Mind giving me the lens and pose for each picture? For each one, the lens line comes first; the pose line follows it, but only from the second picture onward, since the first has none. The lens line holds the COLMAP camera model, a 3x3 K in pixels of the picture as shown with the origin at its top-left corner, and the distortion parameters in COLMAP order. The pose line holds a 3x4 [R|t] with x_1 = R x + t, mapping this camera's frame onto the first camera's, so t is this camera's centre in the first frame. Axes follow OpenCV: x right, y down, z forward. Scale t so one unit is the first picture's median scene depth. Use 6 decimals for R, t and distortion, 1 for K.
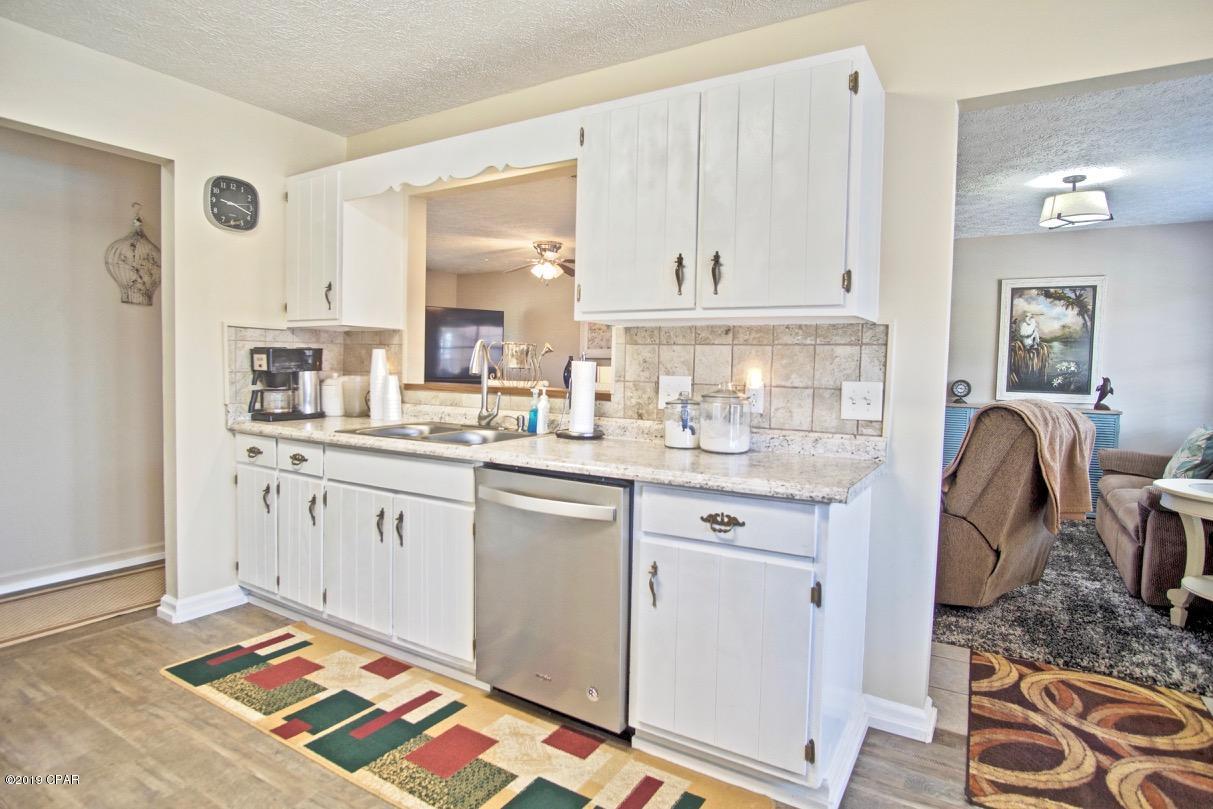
lens RADIAL K [[660.7, 0, 605.5], [0, 660.7, 398.6], [0, 0, 1]] dist [-0.026121, 0.009164]
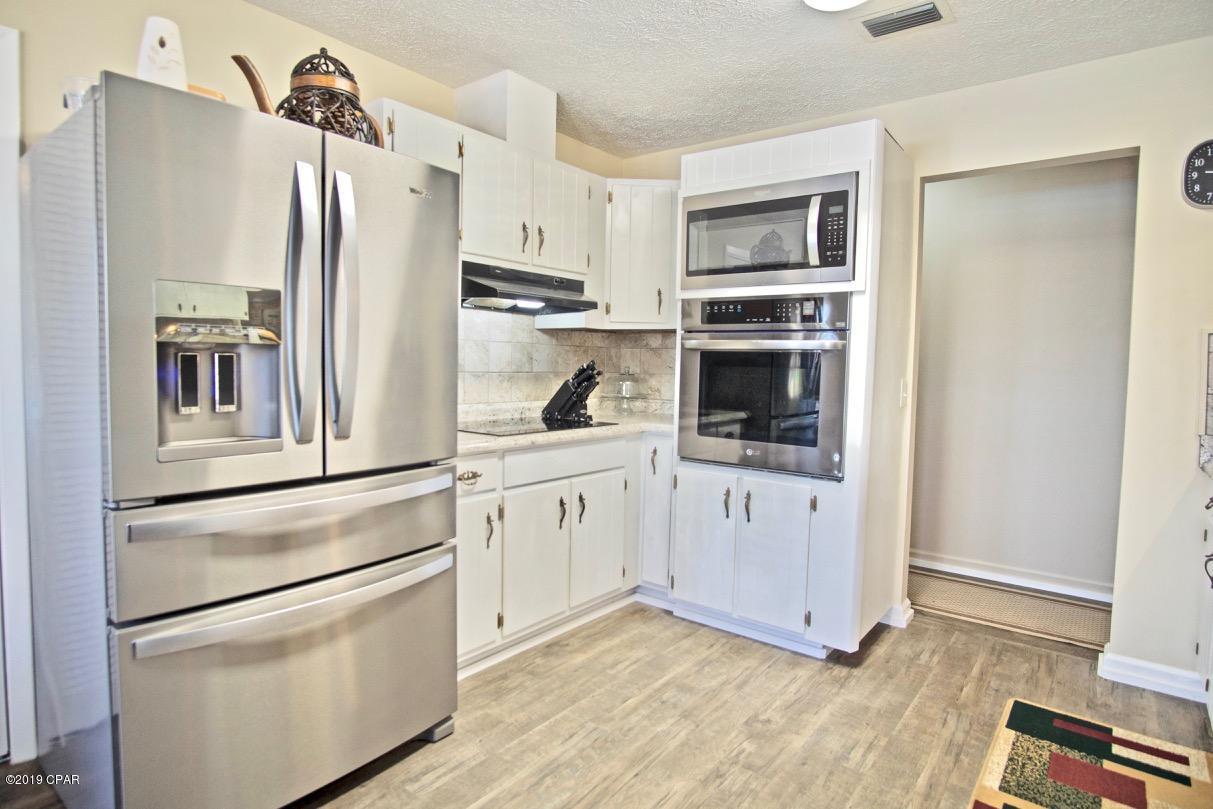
lens RADIAL K [[660.7, 0, 605.5], [0, 660.7, 398.6], [0, 0, 1]] dist [-0.026121, 0.009164]
pose [[-0.121144, 0.032129, -0.992115, 0.302266], [-0.071939, 0.996564, 0.041057, -0.017641], [0.990025, 0.076346, -0.118416, 0.450623]]
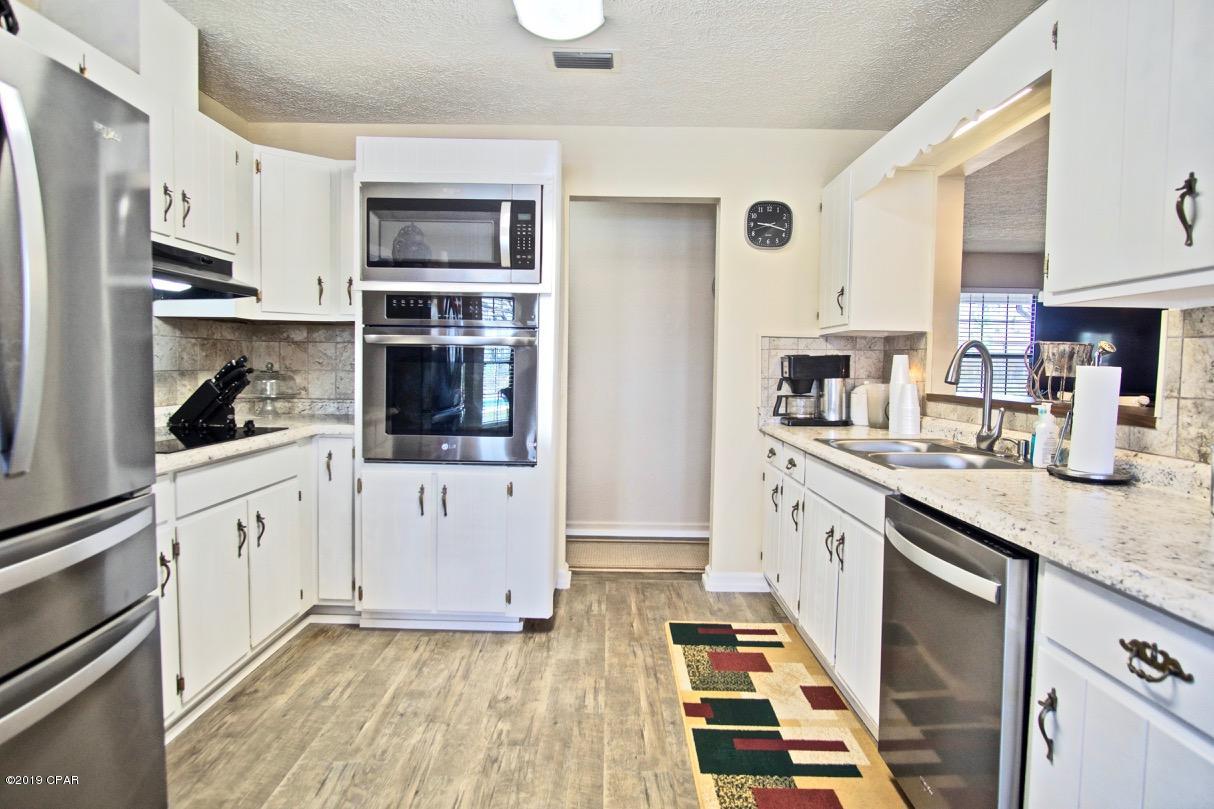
lens RADIAL K [[660.2, 0, 606.1], [0, 660.2, 398.2], [0, 0, 1]] dist [-0.028320, 0.013165]
pose [[0.517342, 0.033652, -0.855117, 0.271589], [-0.046693, 0.998848, 0.011060, -0.008012], [0.854504, 0.034206, 0.518318, 0.233658]]
